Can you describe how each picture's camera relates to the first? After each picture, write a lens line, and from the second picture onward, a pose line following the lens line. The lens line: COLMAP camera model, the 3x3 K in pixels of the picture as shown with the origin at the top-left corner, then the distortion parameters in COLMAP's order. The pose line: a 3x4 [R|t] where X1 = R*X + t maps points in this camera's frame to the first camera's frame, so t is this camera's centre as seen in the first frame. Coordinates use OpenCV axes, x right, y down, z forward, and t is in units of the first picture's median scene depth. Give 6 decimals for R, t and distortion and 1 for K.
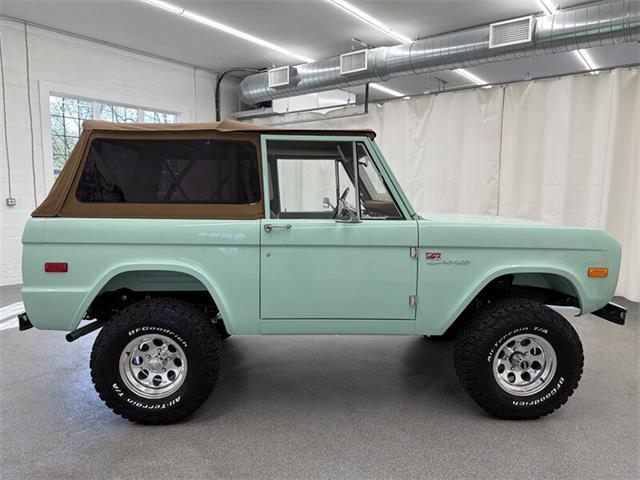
lens RADIAL K [[451.3, 0, 320.0], [0, 451.3, 240.0], [0, 0, 1]] dist [0.022231, -0.001306]
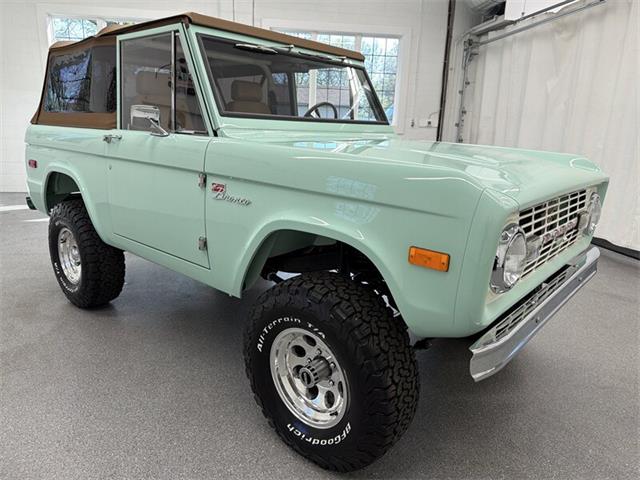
lens RADIAL K [[451.0, 0, 319.1], [0, 451.0, 241.5], [0, 0, 1]] dist [0.022596, -0.001261]
pose [[0.729482, 0.184561, -0.658629, 0.843339], [-0.096446, 0.981043, 0.168087, -0.016973], [0.677166, -0.059094, 0.733454, 0.569856]]
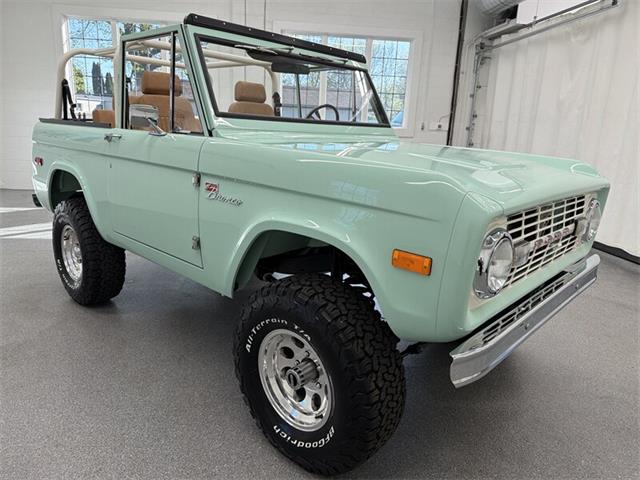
lens RADIAL K [[451.3, 0, 320.0], [0, 451.3, 240.0], [0, 0, 1]] dist [0.022231, -0.001306]
pose [[0.709527, 0.192492, -0.677877, 0.865007], [-0.110433, 0.980456, 0.162824, -0.019130], [0.695971, -0.040668, 0.716917, 0.593113]]
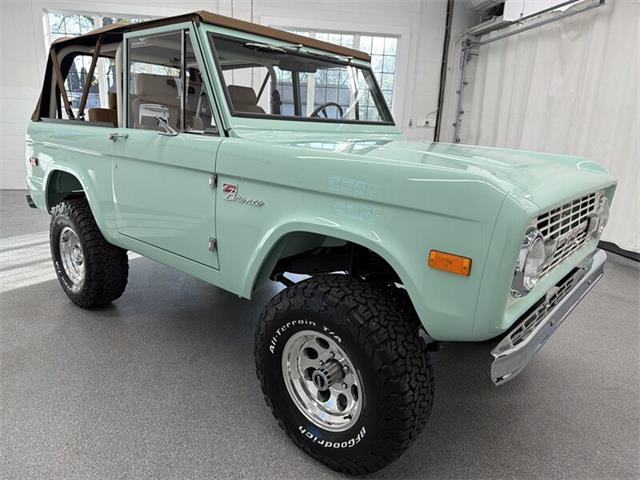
lens RADIAL K [[451.0, 0, 319.1], [0, 451.0, 241.5], [0, 0, 1]] dist [0.022596, -0.001261]
pose [[0.738334, 0.190998, -0.646826, 0.818890], [-0.104048, 0.979838, 0.170563, -0.019049], [0.666361, -0.058632, 0.743320, 0.552810]]
